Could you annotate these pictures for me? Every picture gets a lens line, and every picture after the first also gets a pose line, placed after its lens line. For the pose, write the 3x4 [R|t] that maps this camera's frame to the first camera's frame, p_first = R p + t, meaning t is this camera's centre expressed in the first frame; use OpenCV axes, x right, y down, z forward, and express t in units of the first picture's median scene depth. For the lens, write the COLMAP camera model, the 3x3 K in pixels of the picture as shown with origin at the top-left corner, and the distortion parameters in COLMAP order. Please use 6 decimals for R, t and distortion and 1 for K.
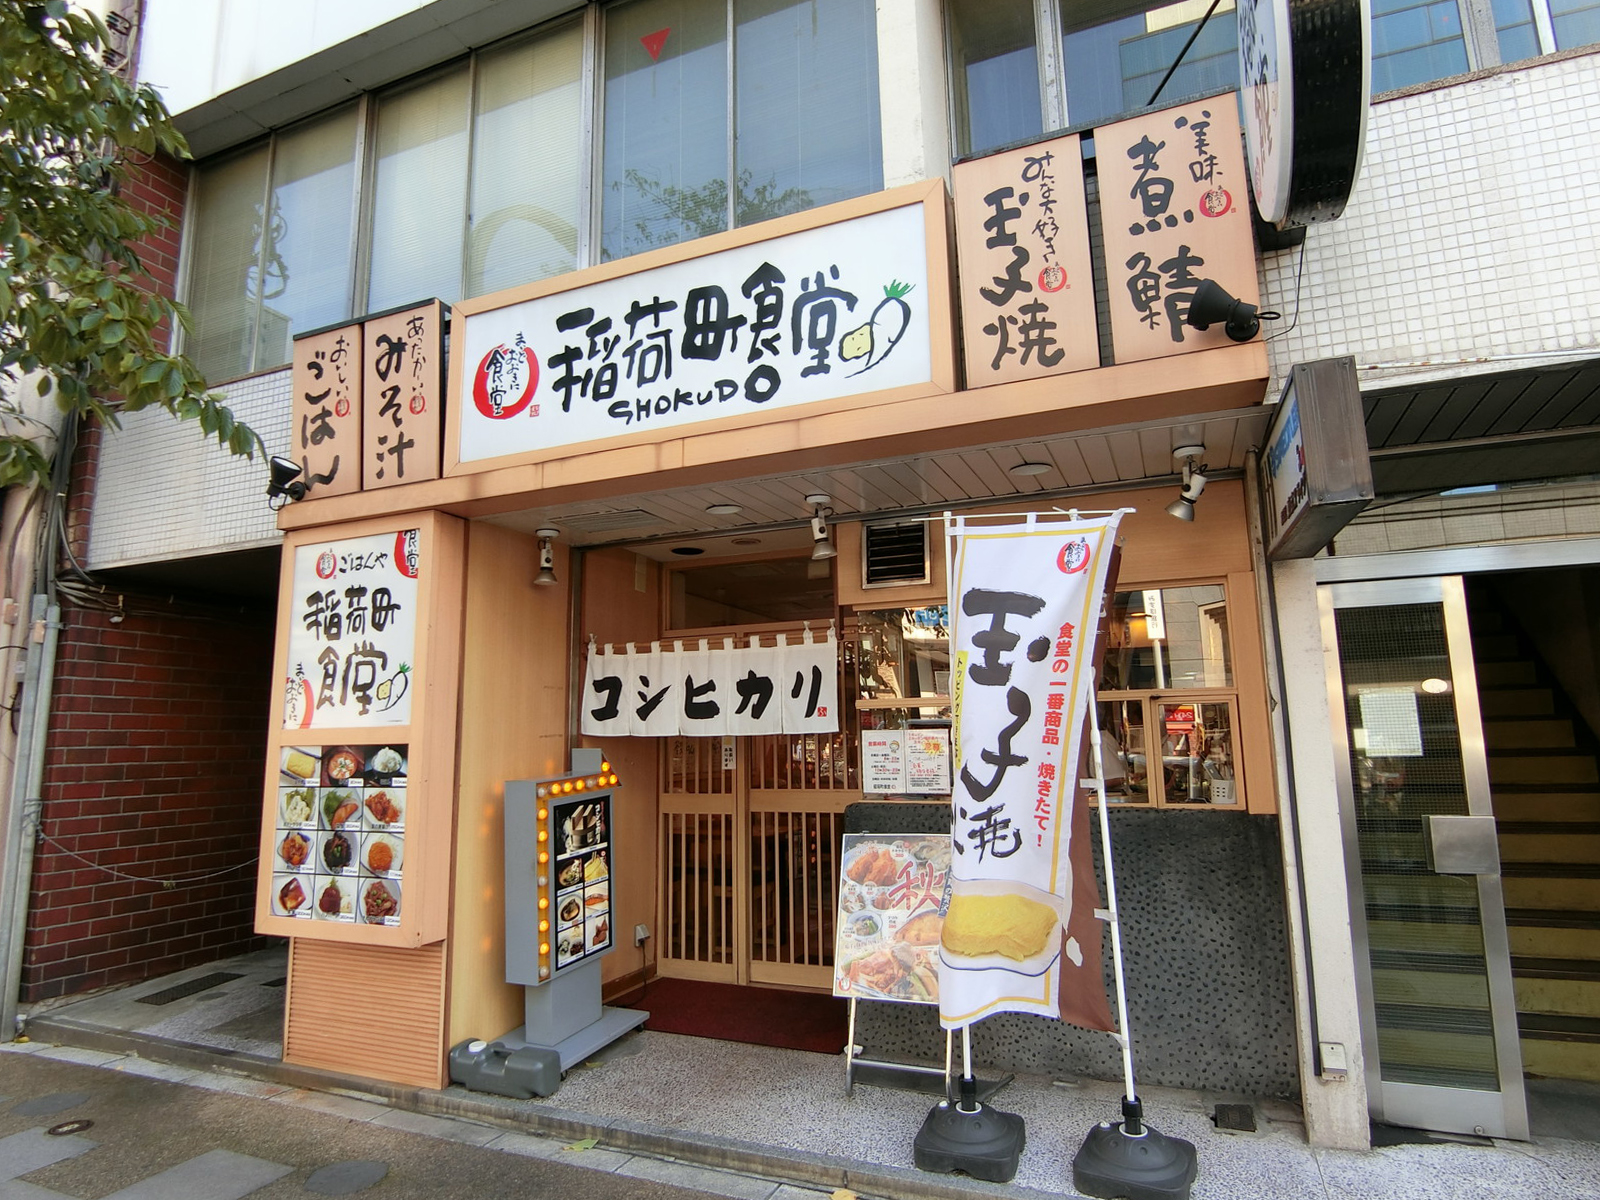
lens RADIAL K [[924.5, 0, 808.2], [0, 924.5, 598.1], [0, 0, 1]] dist [-0.005649, -0.007580]
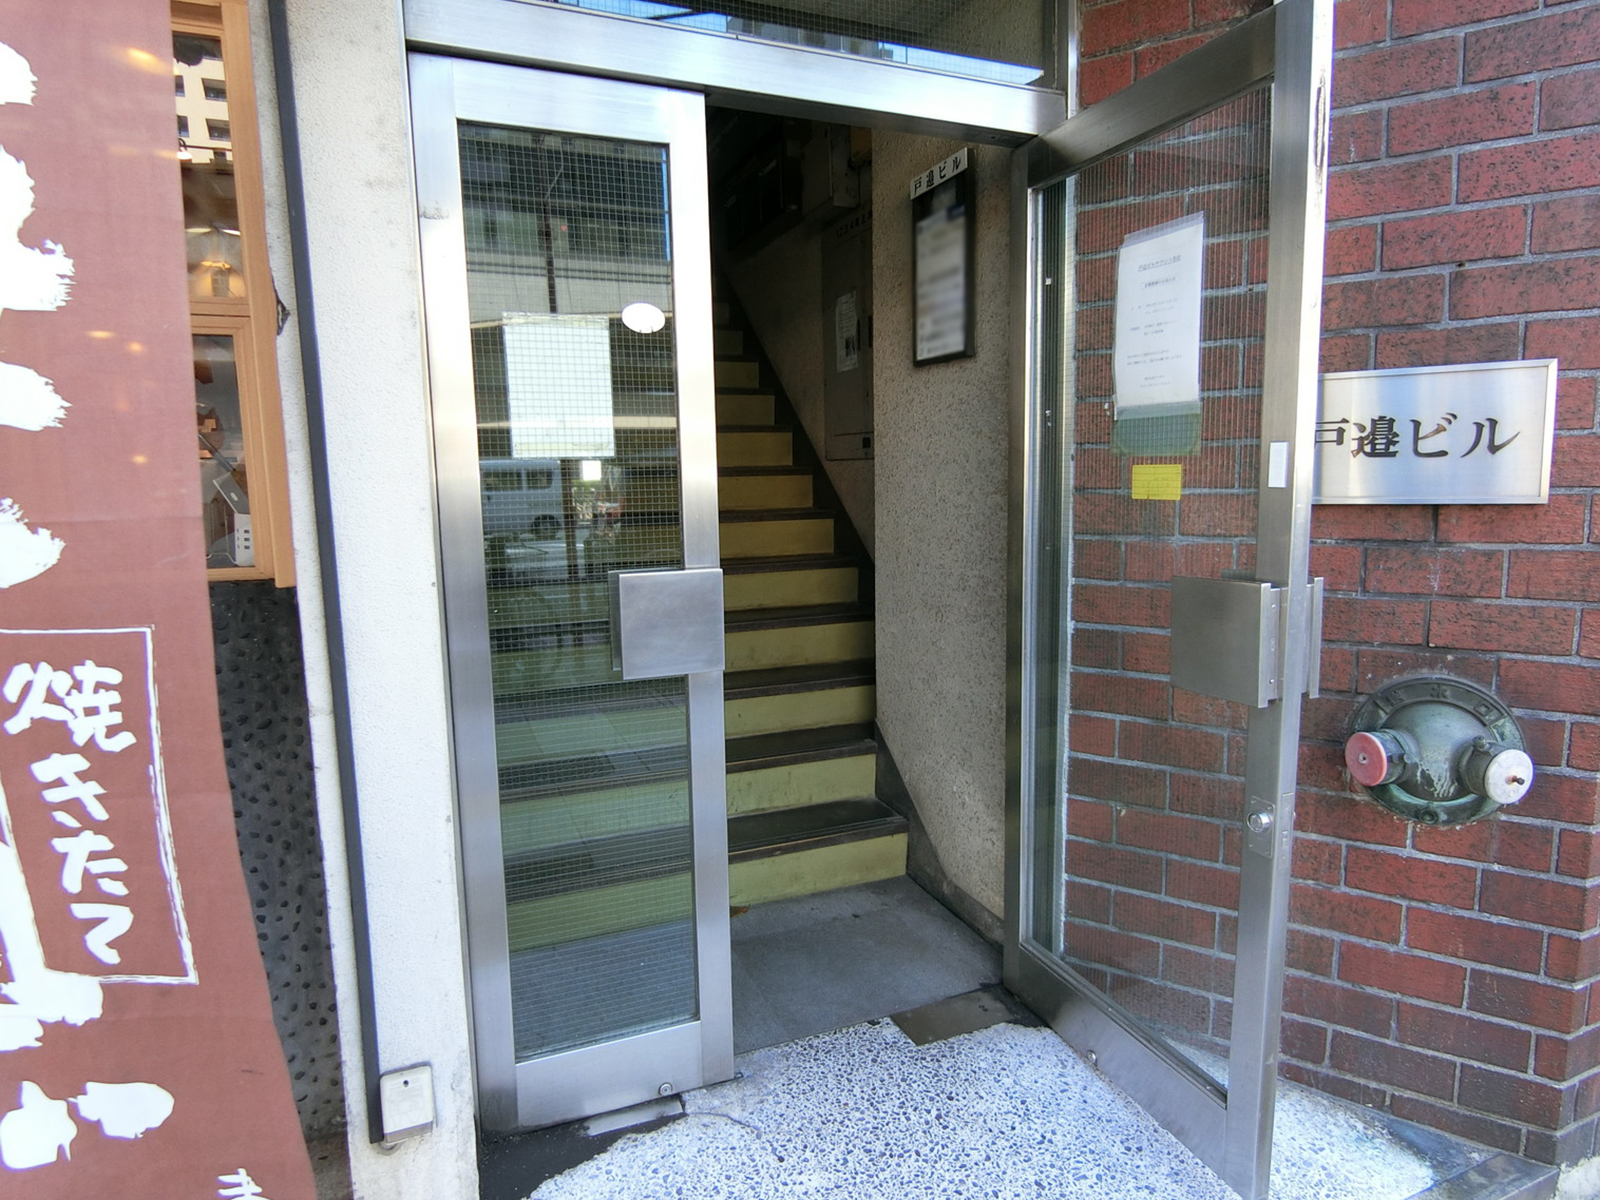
lens RADIAL K [[924.5, 0, 808.2], [0, 924.5, 598.1], [0, 0, 1]] dist [-0.005649, -0.007580]
pose [[0.731868, -0.089475, 0.675546, 0.398345], [-0.102663, 0.965551, 0.239108, 0.114934], [-0.673668, -0.244349, 0.697470, 0.559485]]
